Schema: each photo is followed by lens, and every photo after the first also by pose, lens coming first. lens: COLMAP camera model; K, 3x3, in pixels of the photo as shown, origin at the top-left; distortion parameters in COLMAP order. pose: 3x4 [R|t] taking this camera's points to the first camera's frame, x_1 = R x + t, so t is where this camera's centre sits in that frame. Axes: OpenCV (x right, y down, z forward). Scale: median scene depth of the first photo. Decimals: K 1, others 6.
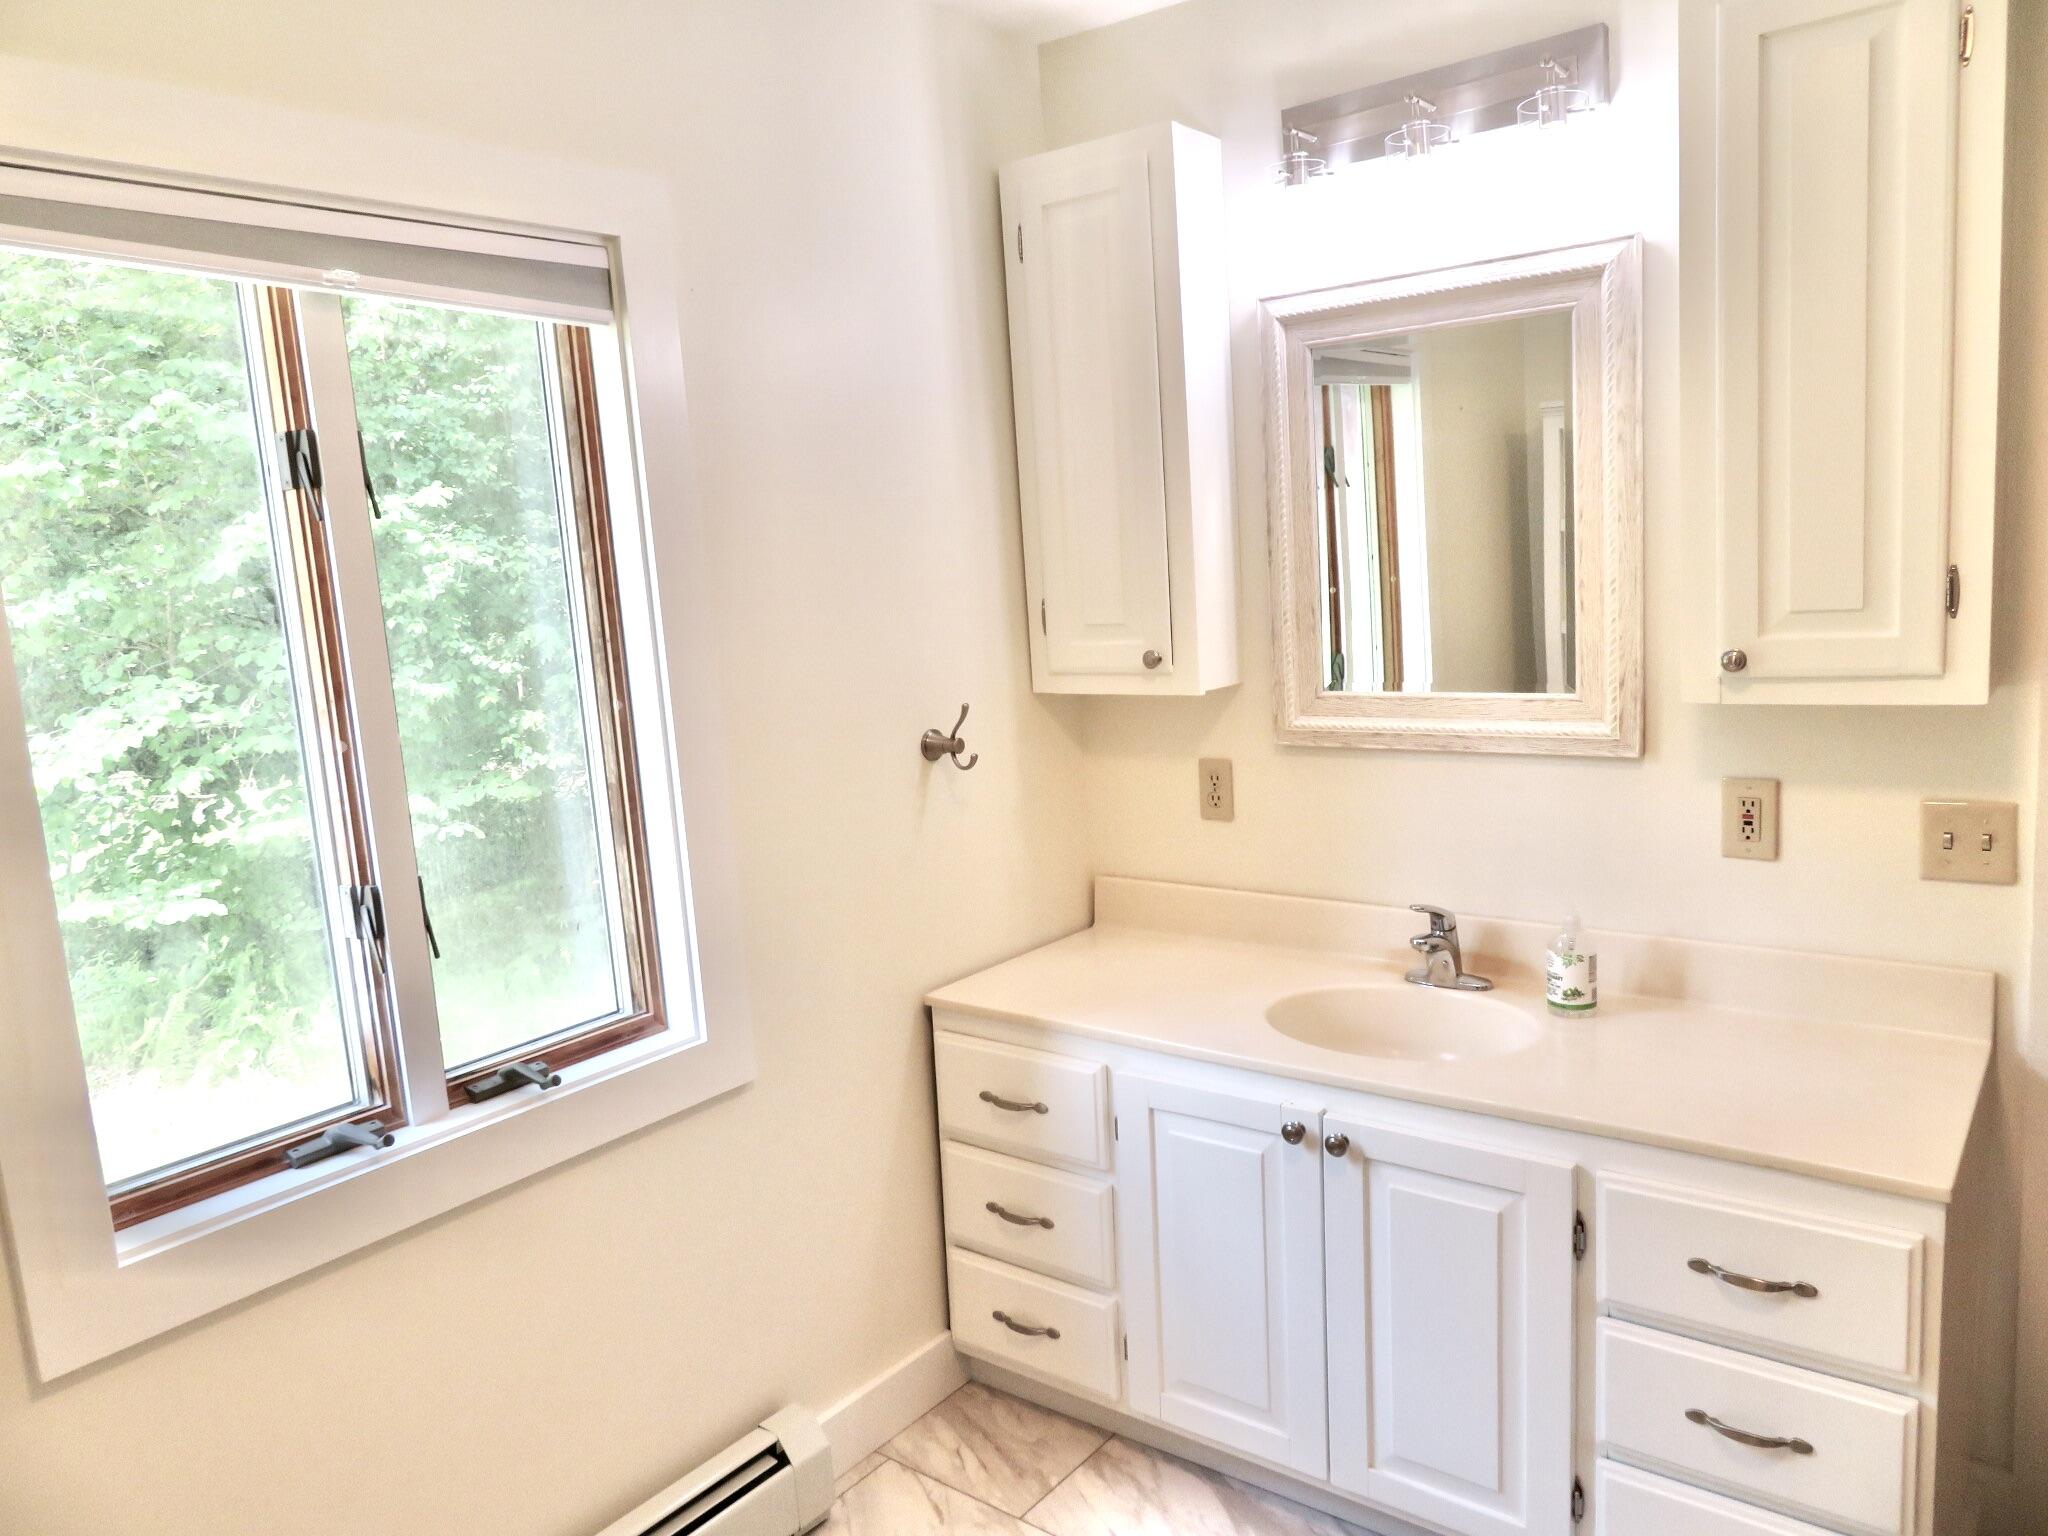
lens RADIAL K [[1469.6, 0, 1025.0], [0, 1469.6, 766.3], [0, 0, 1]] dist [-0.002261, 0.001981]
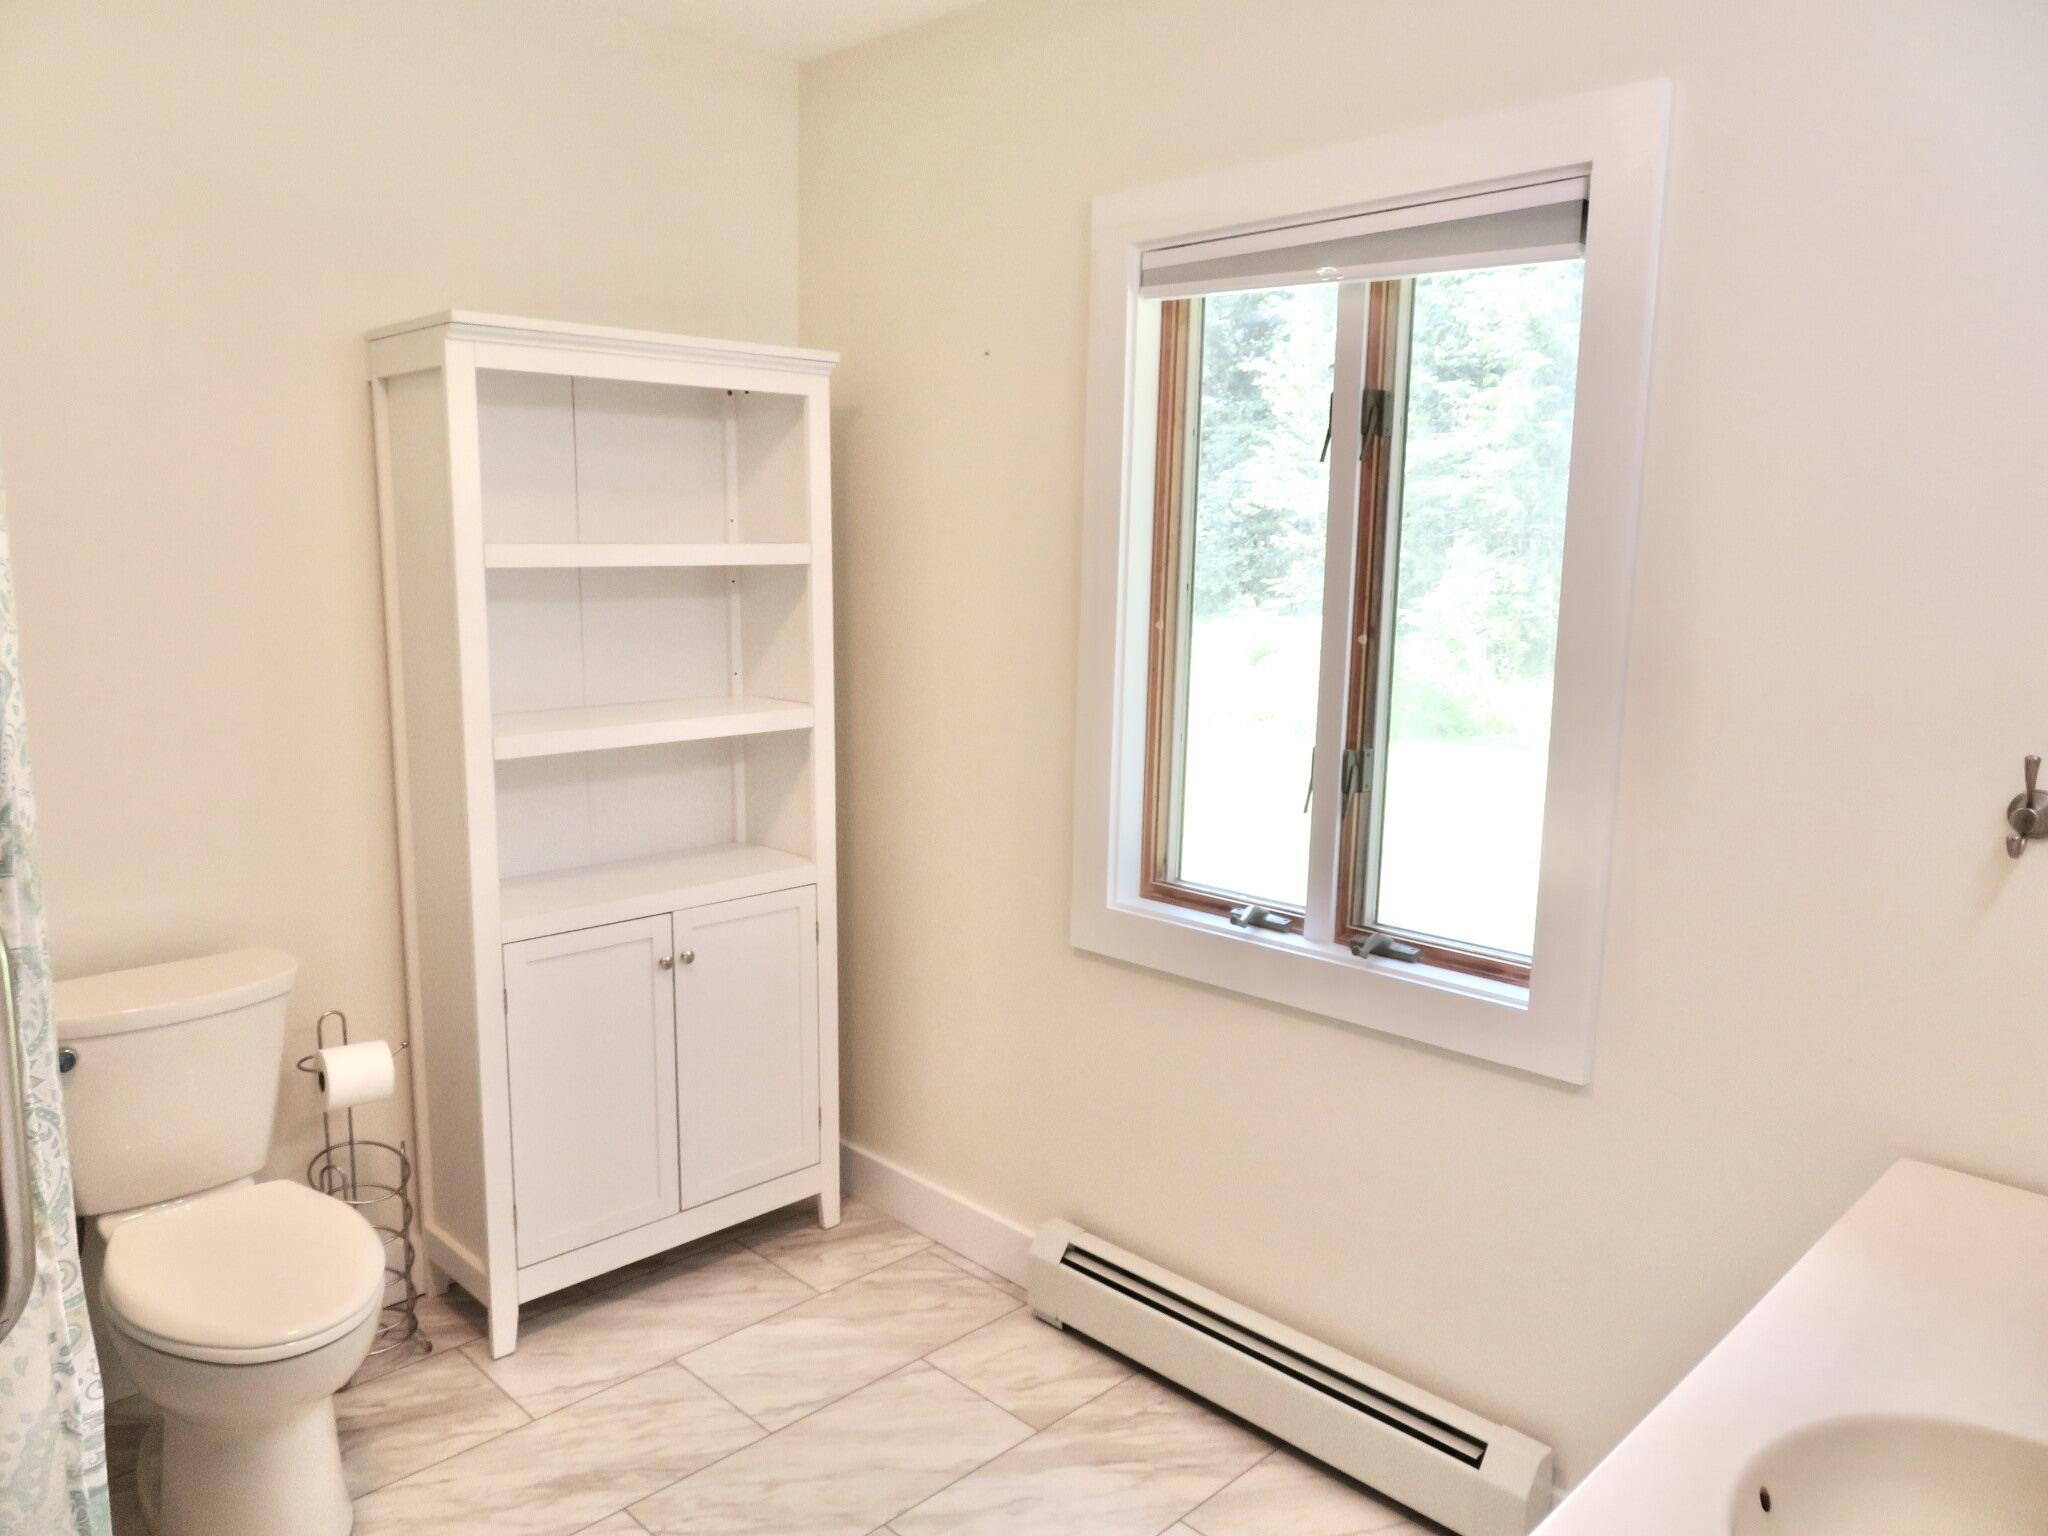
lens RADIAL K [[1469.6, 0, 1023.7], [0, 1469.6, 769.6], [0, 0, 1]] dist [-0.002261, 0.001981]
pose [[-0.123044, 0.206504, -0.970678, 0.780352], [-0.159201, 0.961336, 0.224697, -0.137051], [0.979548, 0.182181, -0.085410, 0.794334]]
